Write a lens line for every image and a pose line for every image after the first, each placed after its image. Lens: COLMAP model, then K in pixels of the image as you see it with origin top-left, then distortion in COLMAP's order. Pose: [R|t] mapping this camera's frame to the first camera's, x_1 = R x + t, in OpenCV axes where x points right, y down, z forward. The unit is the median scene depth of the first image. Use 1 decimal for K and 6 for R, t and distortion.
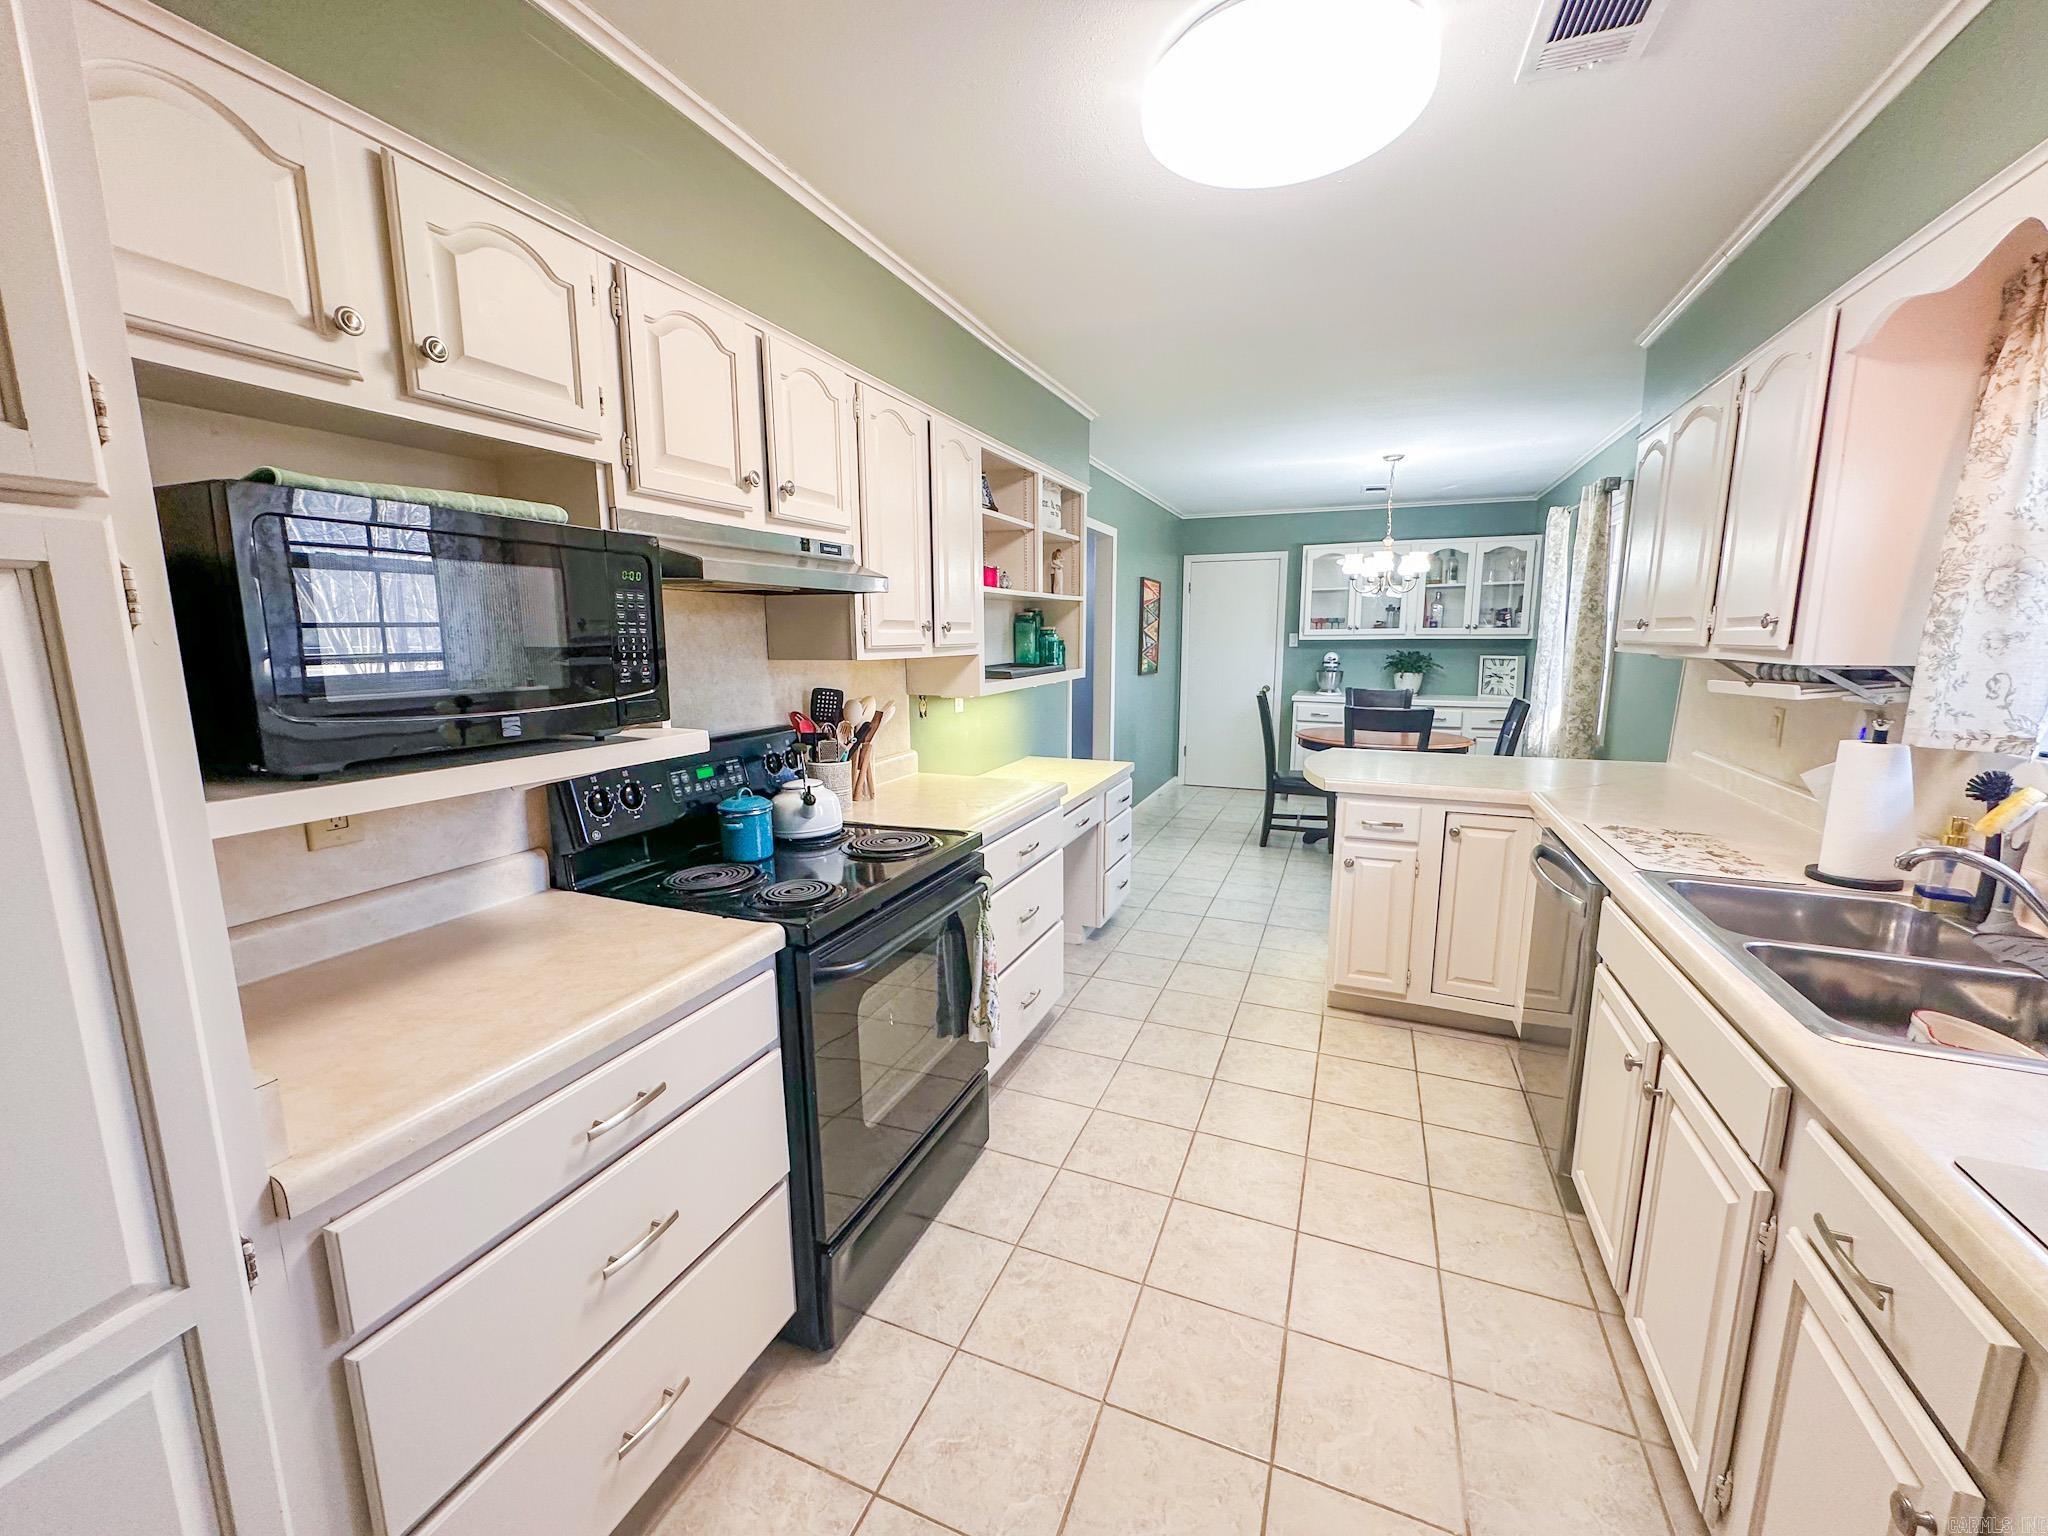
lens RADIAL K [[817.8, 0, 1021.0], [0, 817.8, 762.2], [0, 0, 1]] dist [-0.004426, 0.000768]
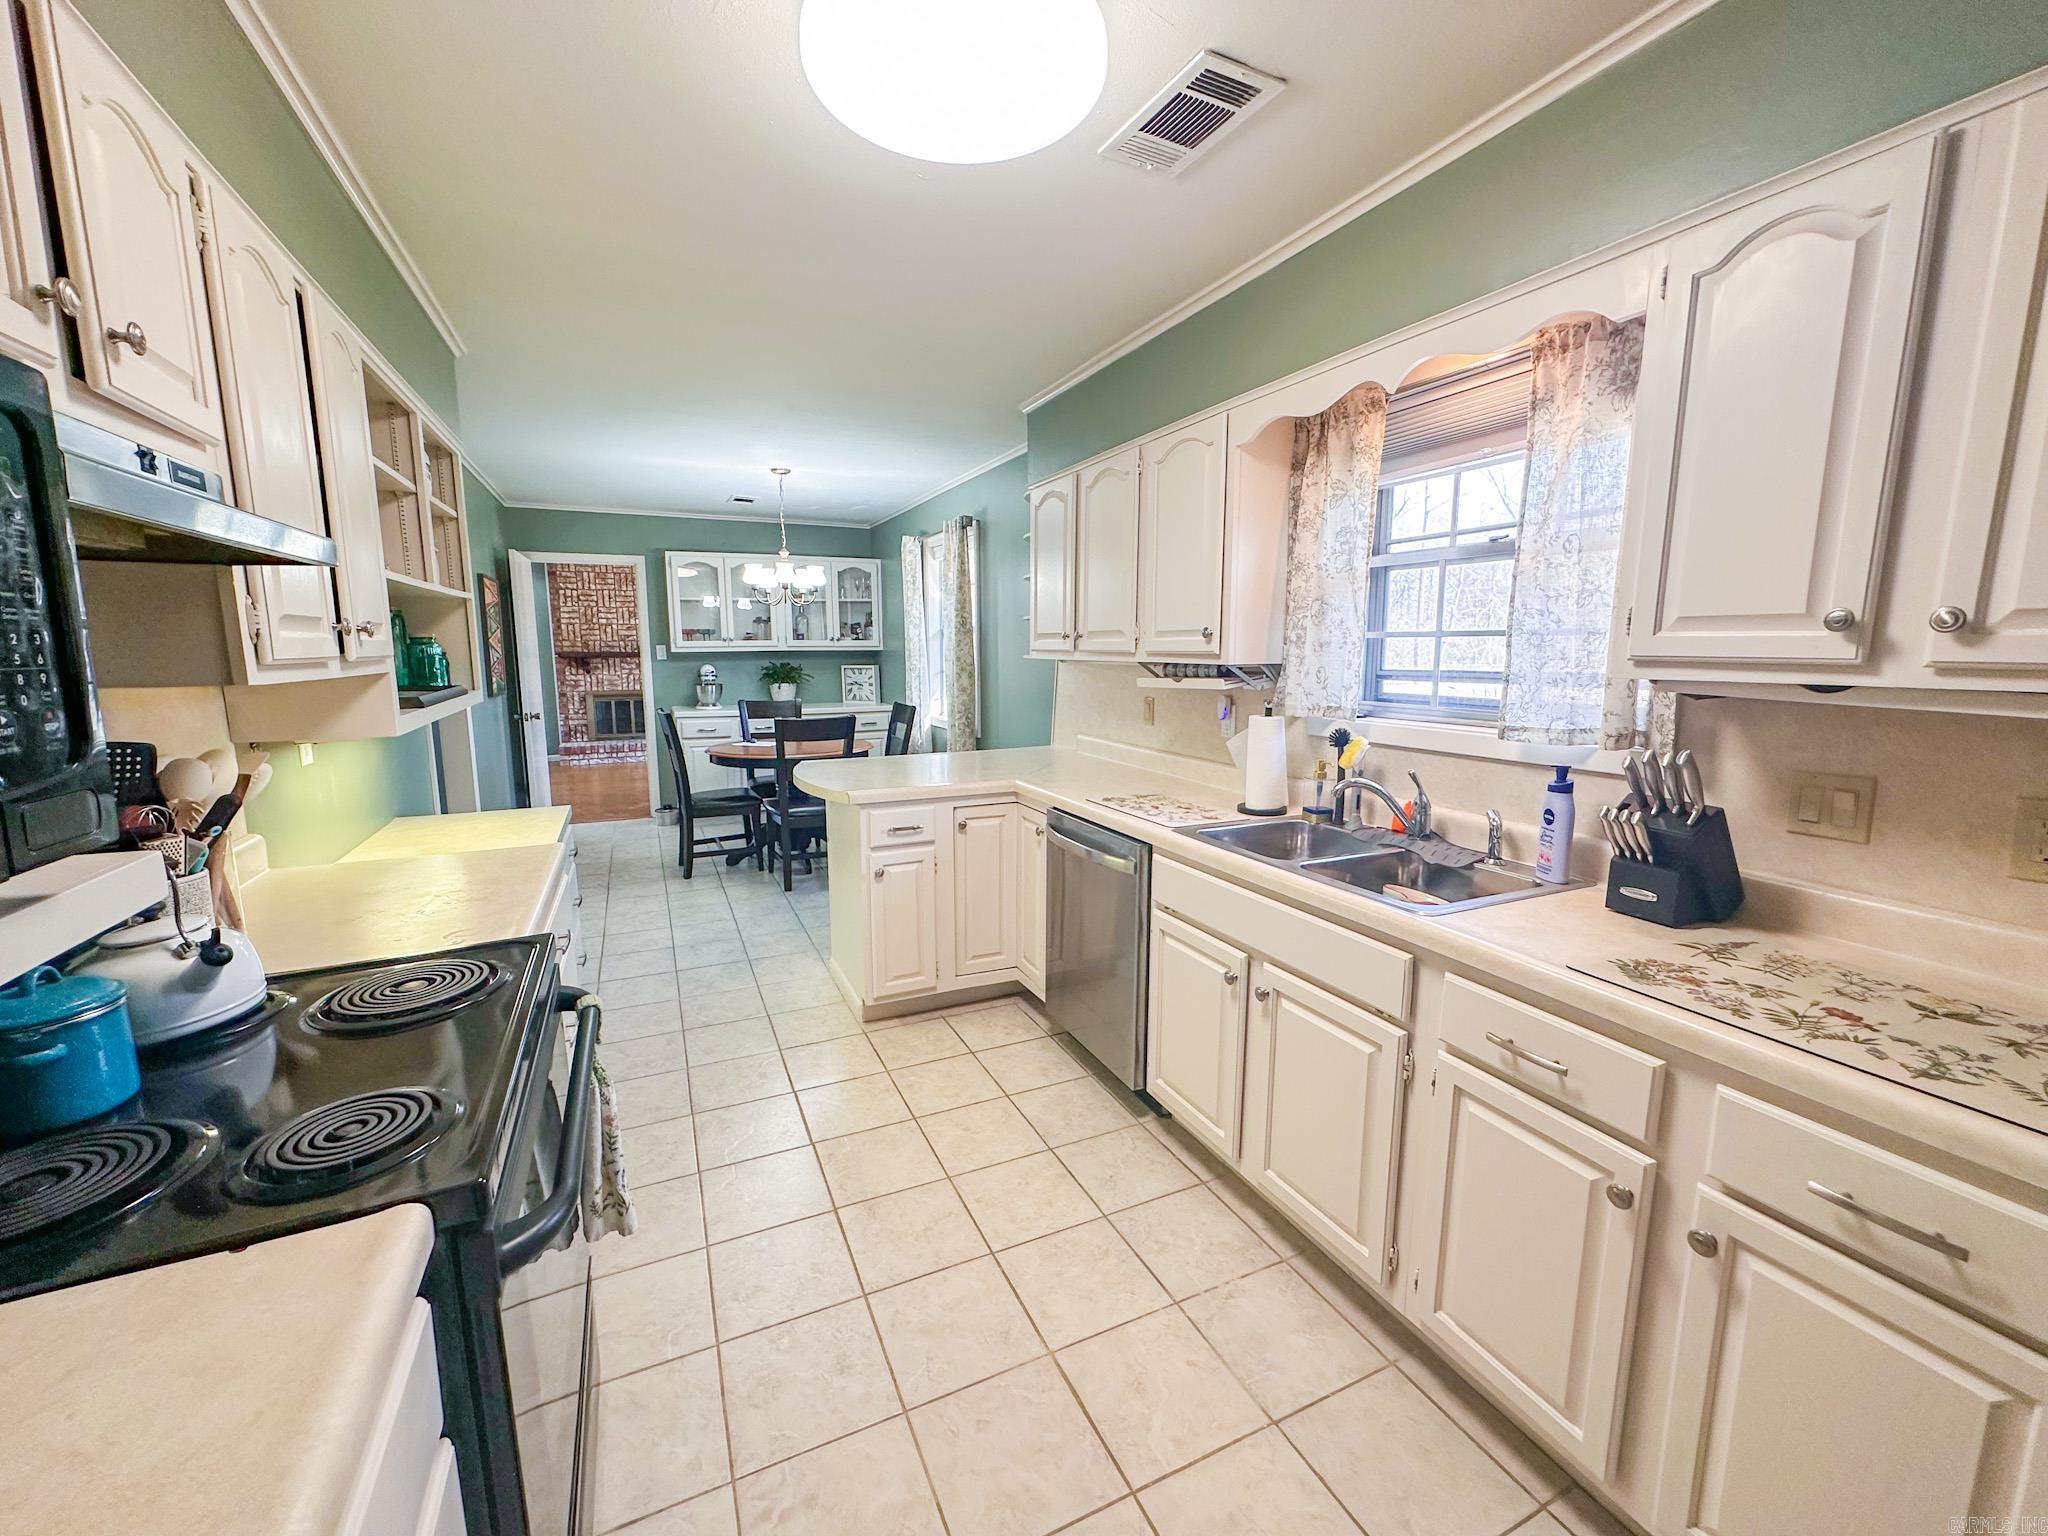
lens RADIAL K [[817.8, 0, 1026.5], [0, 817.8, 761.6], [0, 0, 1]] dist [-0.004426, 0.000768]
pose [[0.672364, -0.102656, 0.733068, -0.185555], [0.115232, 0.992779, 0.033336, -0.022719], [-0.731196, 0.062059, 0.679338, 0.176035]]
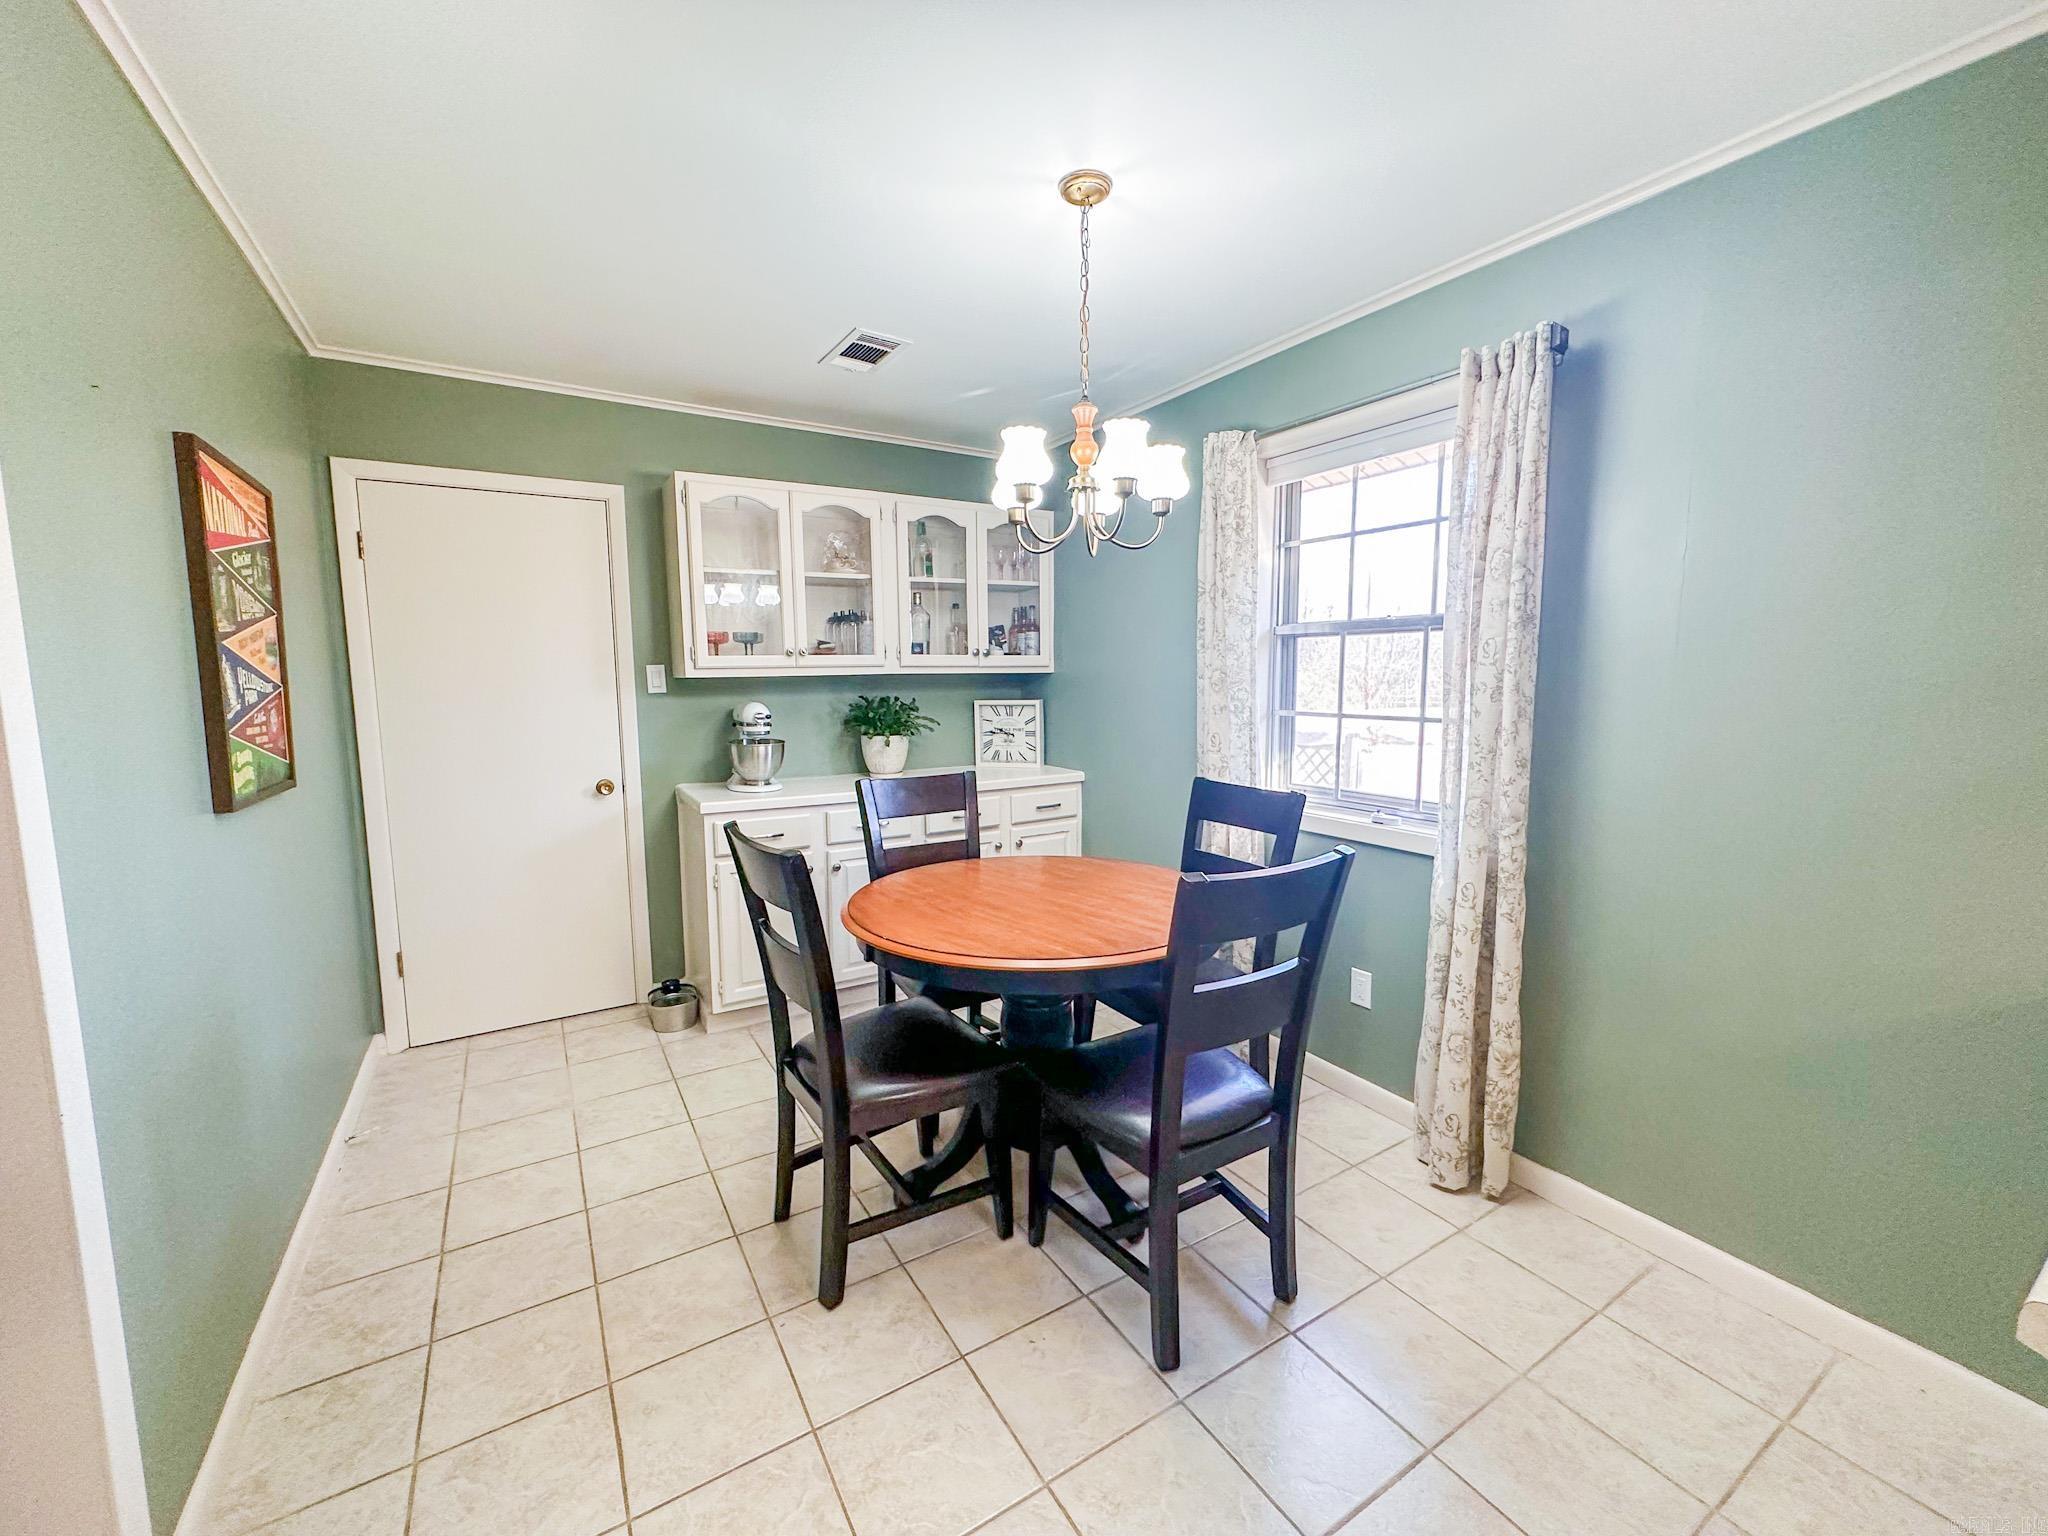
lens RADIAL K [[817.8, 0, 1025.5], [0, 817.8, 765.4], [0, 0, 1]] dist [-0.004426, 0.000768]
pose [[0.588021, -0.090847, 0.803728, 0.177786], [0.130856, 0.991267, 0.016309, -0.185970], [-0.798191, 0.095583, 0.594773, 1.294869]]
